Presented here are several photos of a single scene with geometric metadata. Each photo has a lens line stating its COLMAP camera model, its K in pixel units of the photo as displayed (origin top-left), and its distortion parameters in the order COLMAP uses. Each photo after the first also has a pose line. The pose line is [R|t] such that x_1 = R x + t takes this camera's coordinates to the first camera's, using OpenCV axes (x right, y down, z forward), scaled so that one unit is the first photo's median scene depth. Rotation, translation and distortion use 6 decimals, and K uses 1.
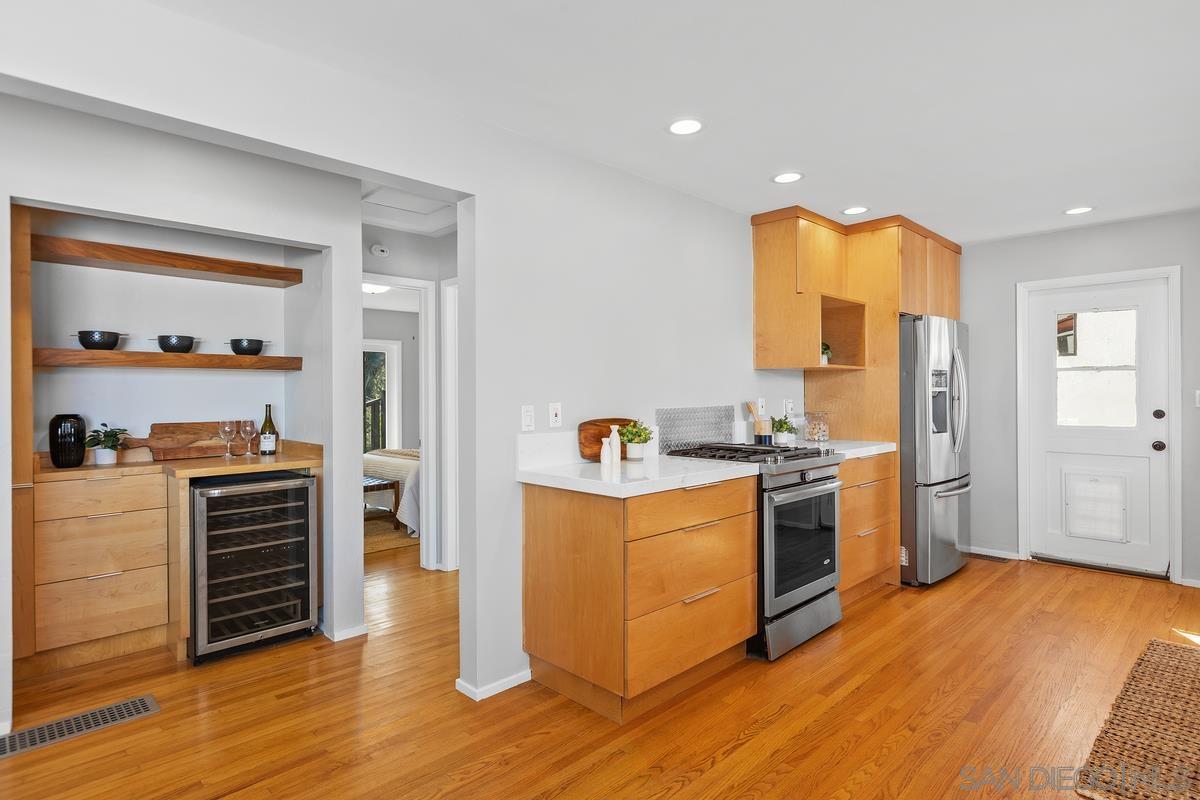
lens RADIAL K [[632.3, 0, 601.2], [0, 632.3, 392.9], [0, 0, 1]] dist [0.001018, 0.000348]
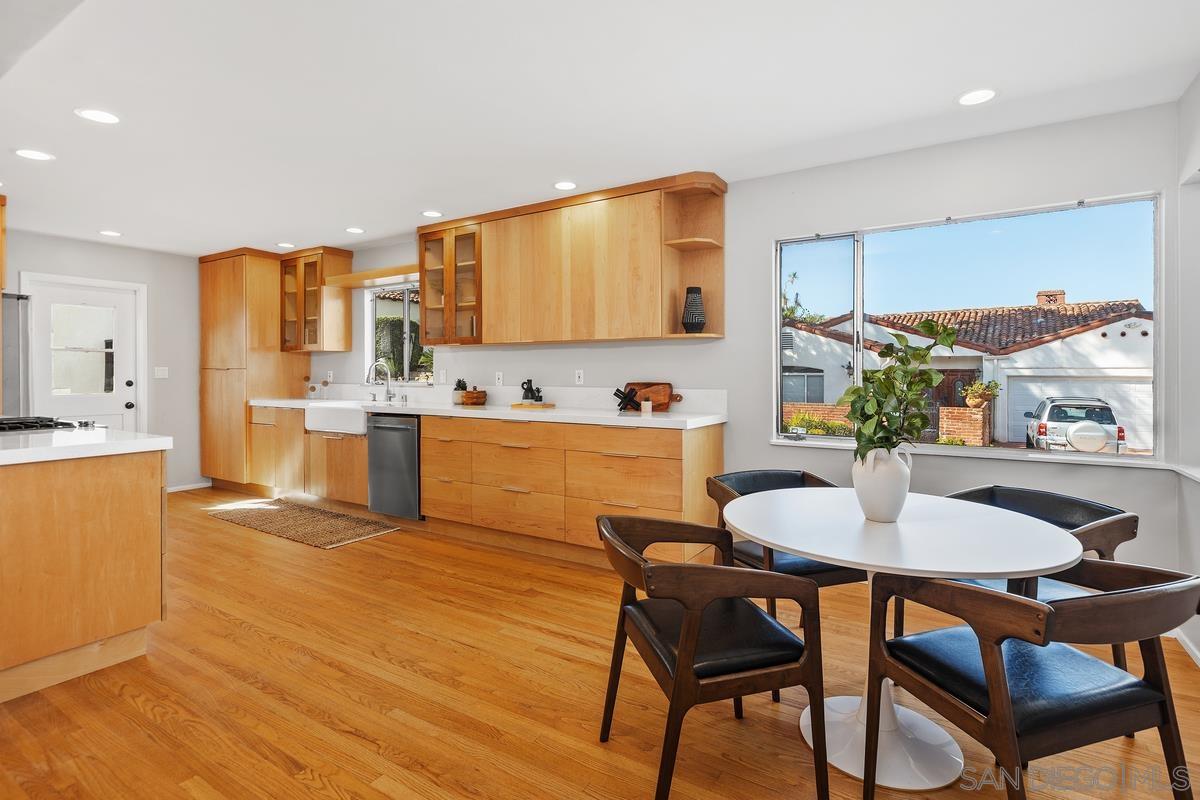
lens RADIAL K [[585.6, 0, 599.6], [0, 585.6, 372.8], [0, 0, 1]] dist [0.001845, 0.000334]
pose [[-0.222160, 0.003591, 0.975004, -0.702253], [0.002368, 0.999992, -0.003143, 0.016010], [-0.975007, 0.001610, -0.222167, 0.262210]]
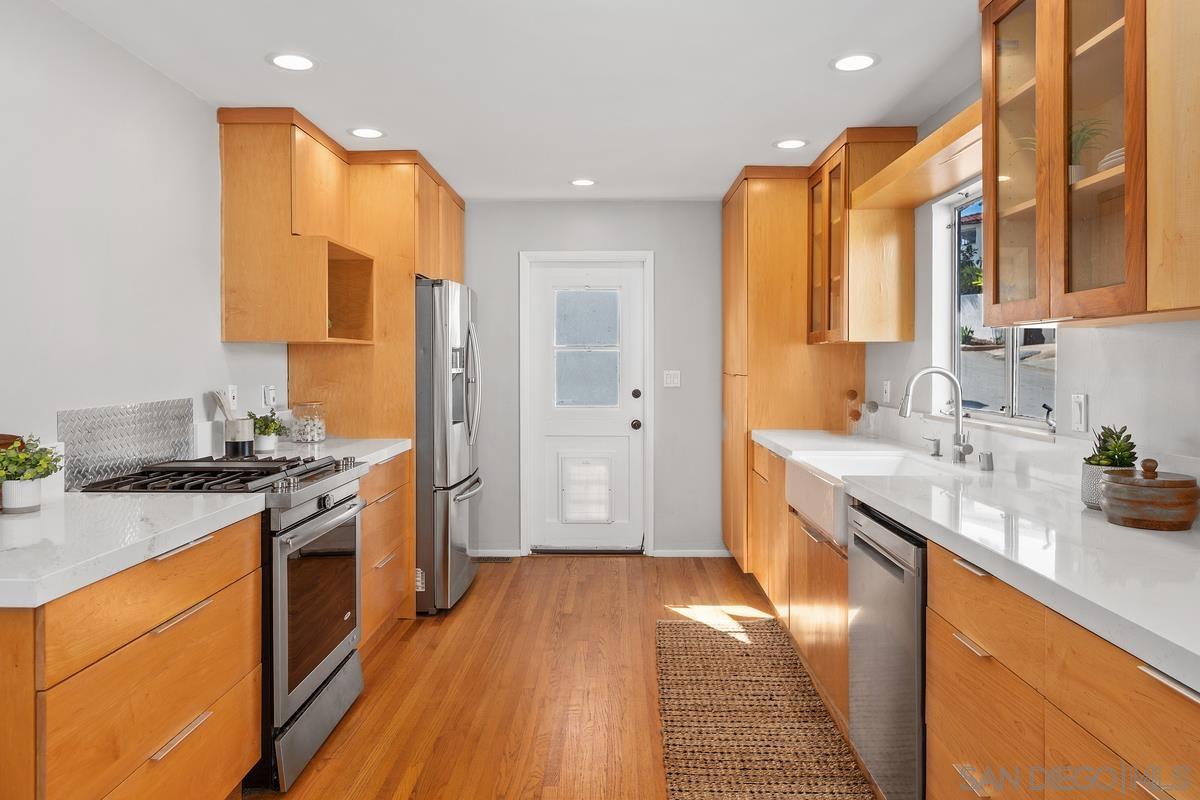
lens RADIAL K [[776.5, 0, 601.0], [0, 776.5, 369.3], [0, 0, 1]] dist [0.001128, -0.008978]
pose [[0.716626, -0.002670, 0.697453, -0.040960], [-0.003056, 0.999971, 0.006968, -0.015731], [-0.697451, -0.007125, 0.716597, 0.144314]]
